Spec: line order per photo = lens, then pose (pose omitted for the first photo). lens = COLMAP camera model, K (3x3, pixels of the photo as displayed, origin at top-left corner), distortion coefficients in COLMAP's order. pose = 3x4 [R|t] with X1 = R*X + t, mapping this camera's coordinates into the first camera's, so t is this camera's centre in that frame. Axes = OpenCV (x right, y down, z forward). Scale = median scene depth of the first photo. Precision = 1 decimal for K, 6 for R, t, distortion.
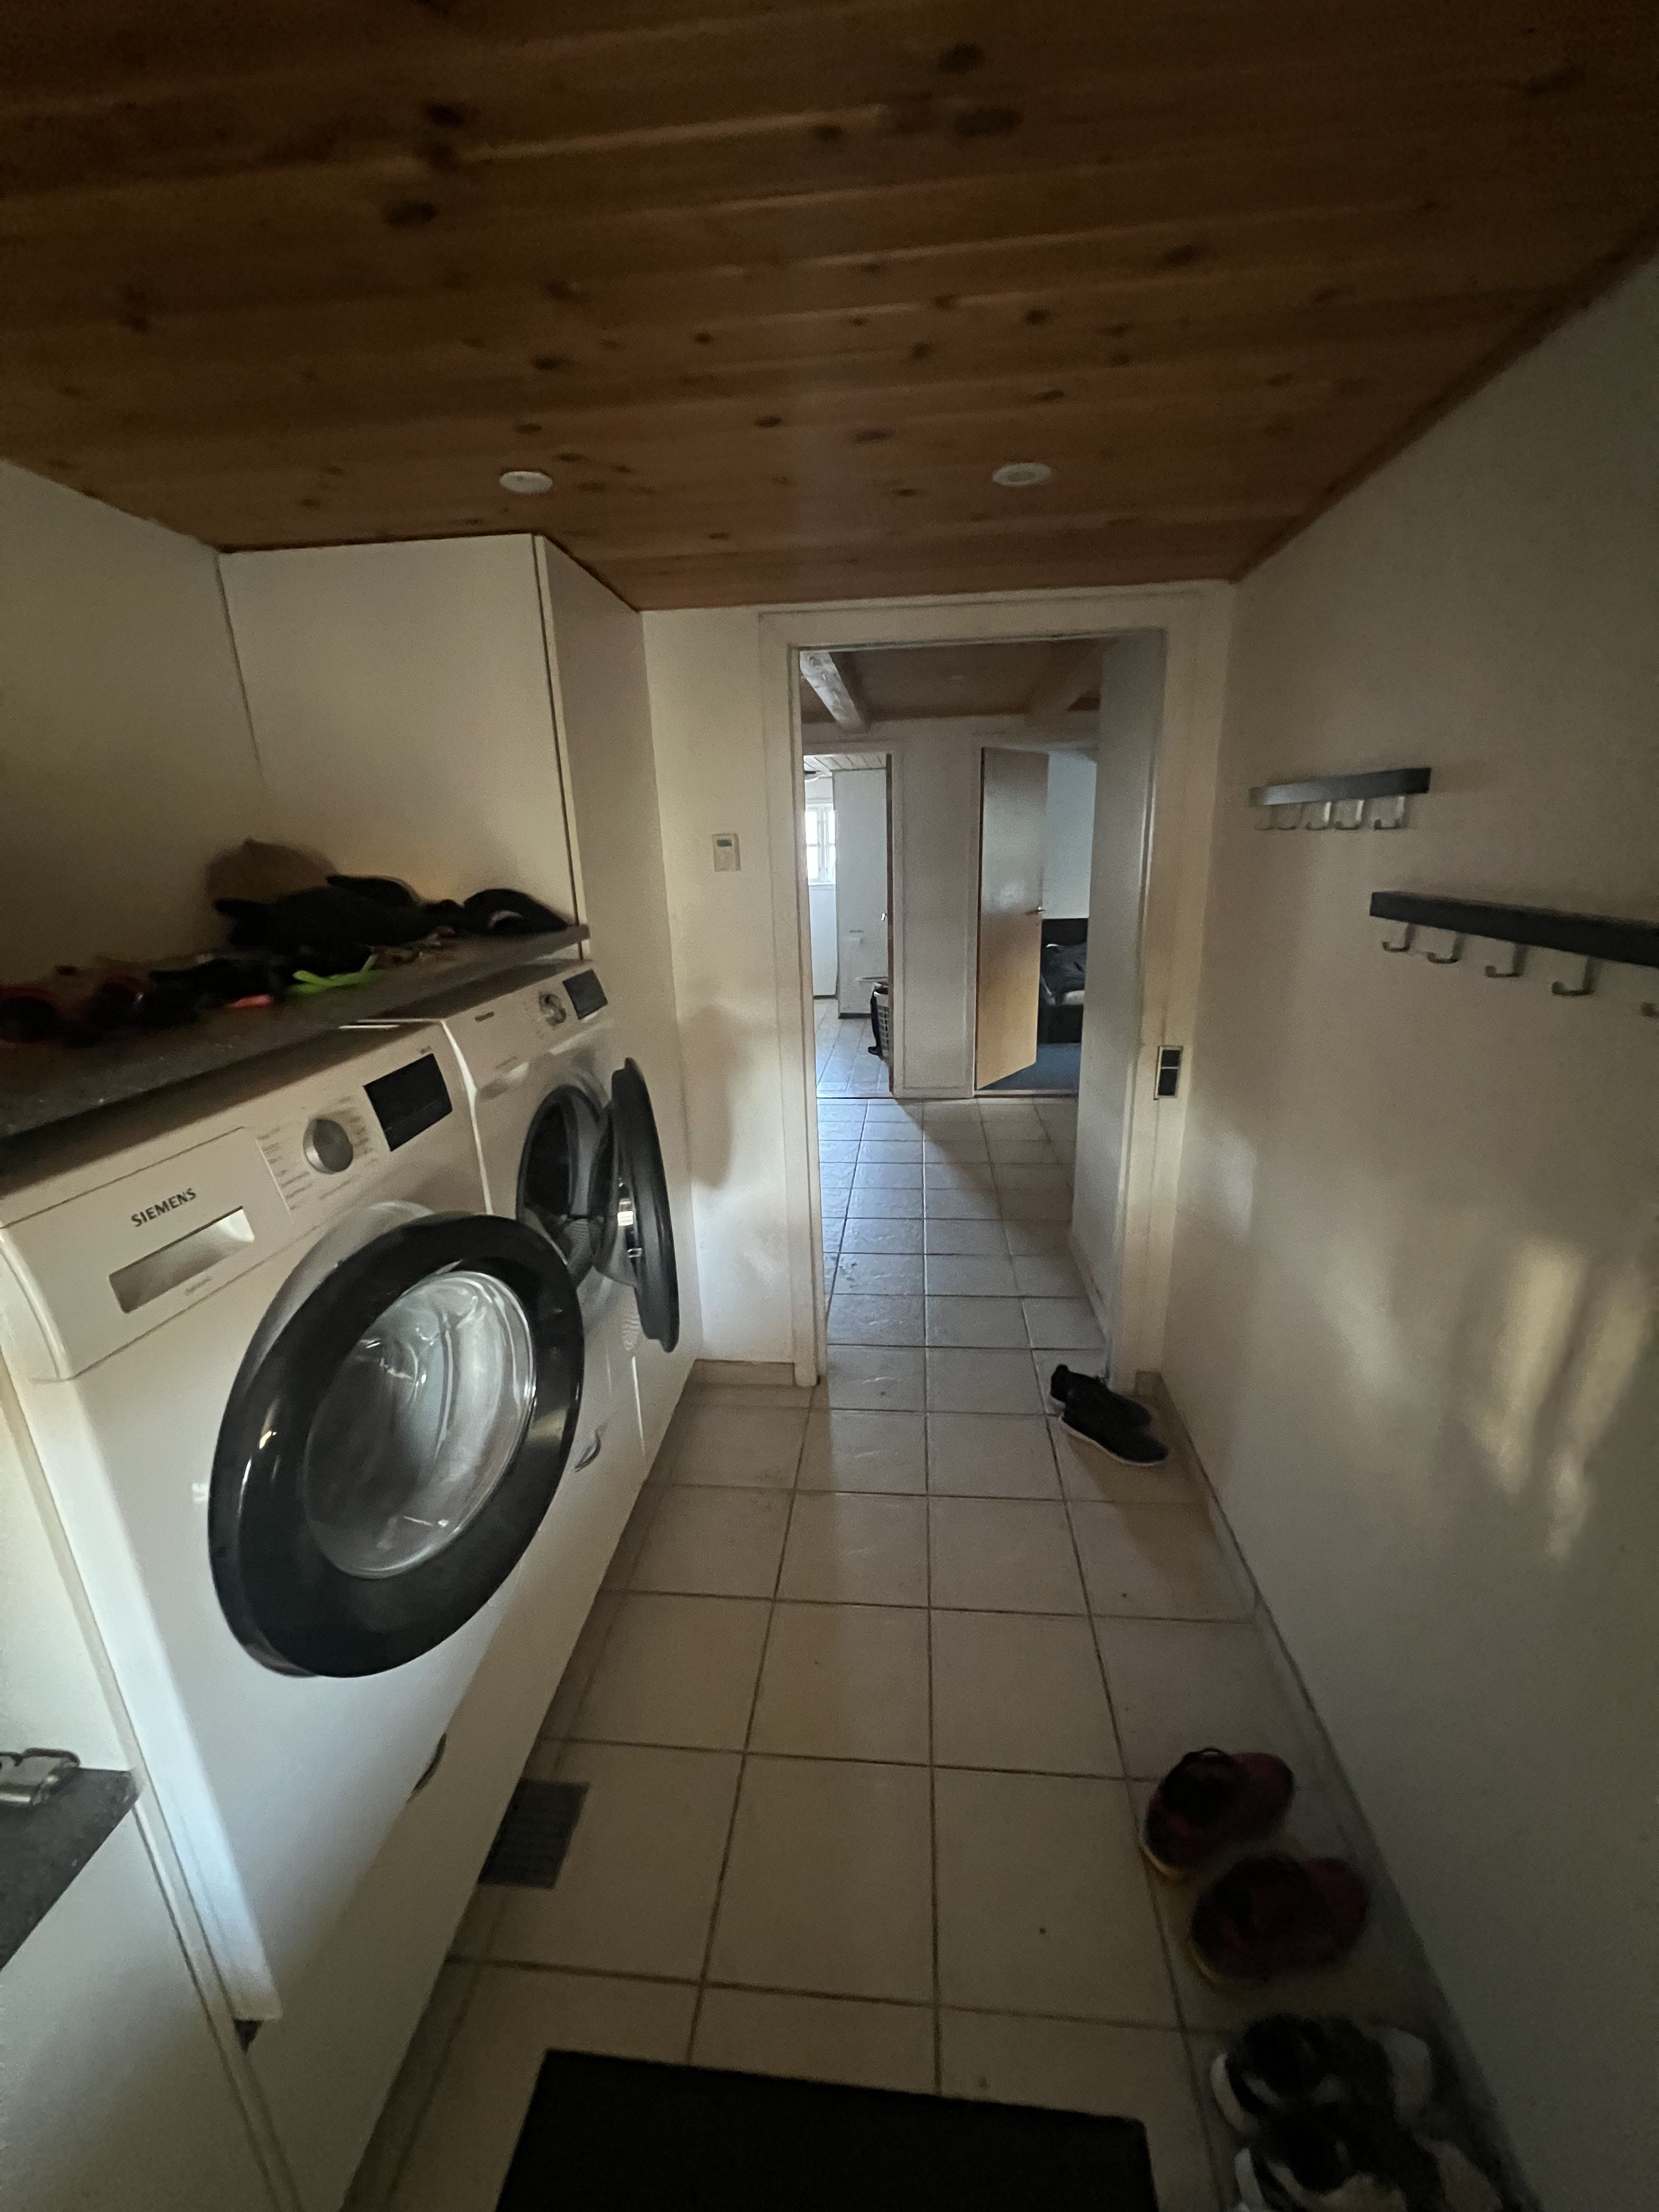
lens RADIAL K [[888.9, 0, 830.0], [0, 888.9, 1108.3], [0, 0, 1]] dist [-0.000307, -0.000006]
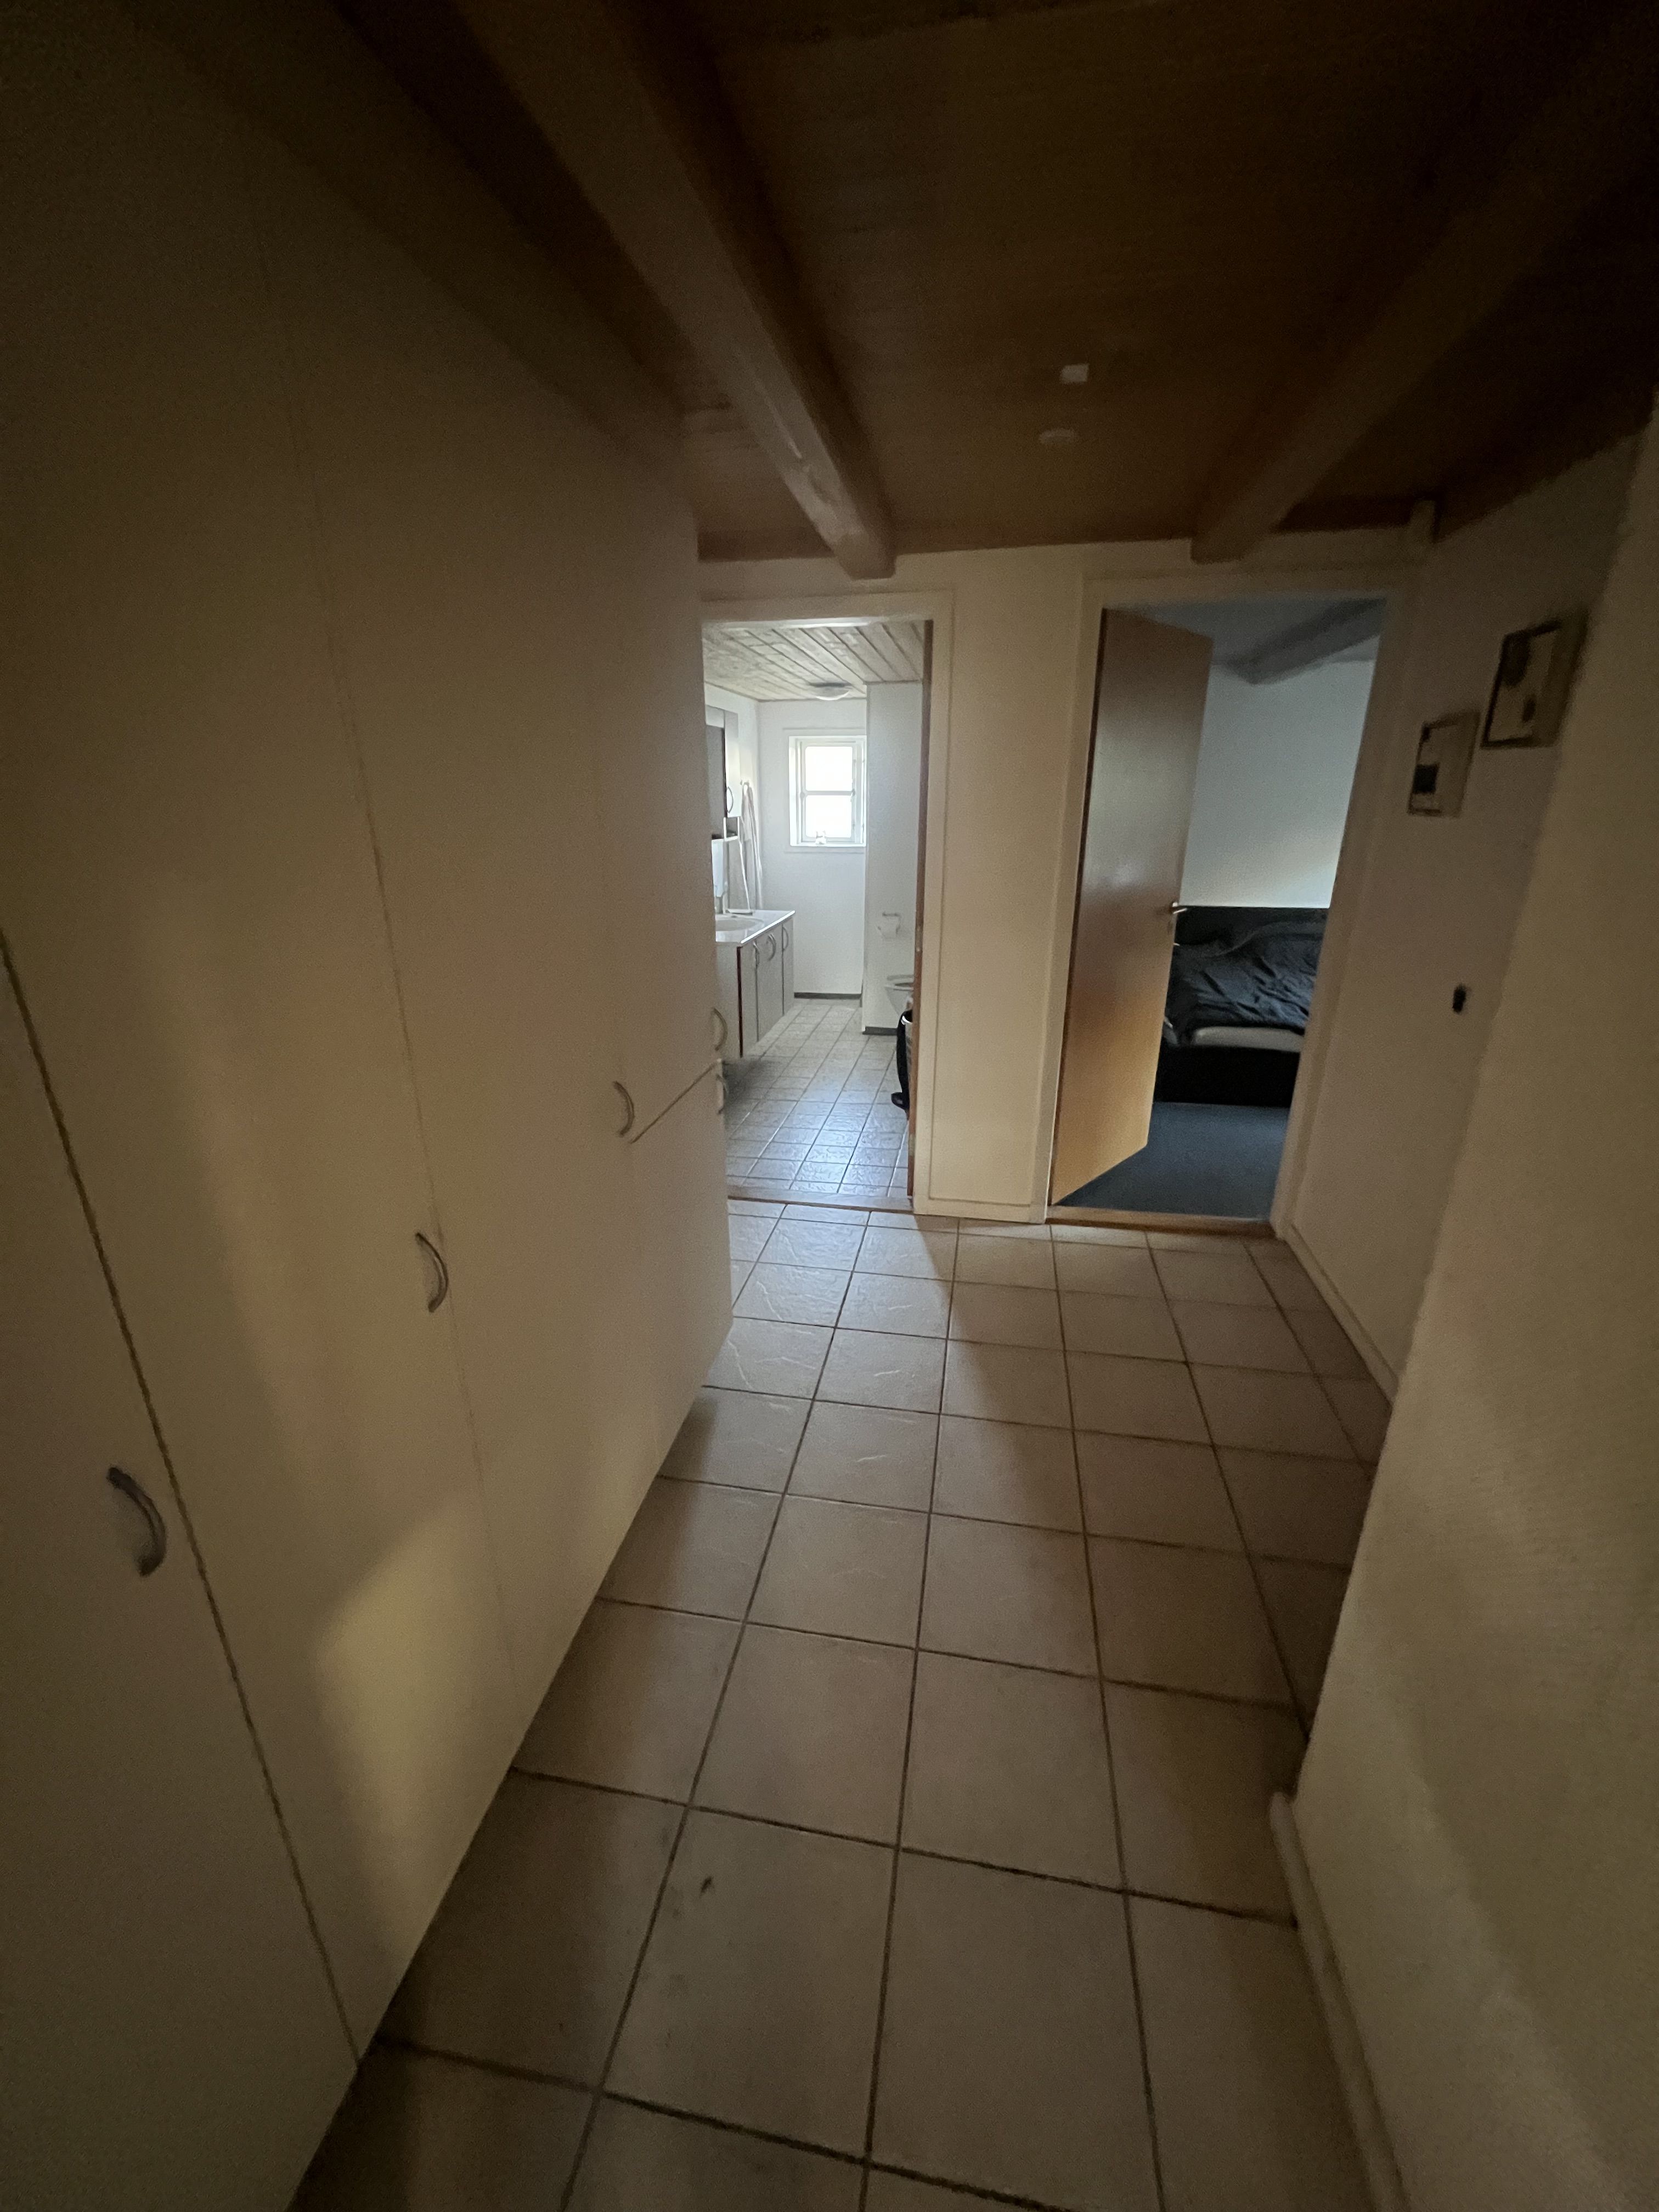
lens RADIAL K [[888.9, 0, 832.0], [0, 888.9, 1112.8], [0, 0, 1]] dist [-0.000307, -0.000006]
pose [[0.996566, 0.053352, -0.063318, 0.052140], [-0.049979, 0.997305, 0.053708, -0.109150], [0.066013, -0.050359, 0.996547, 0.395677]]
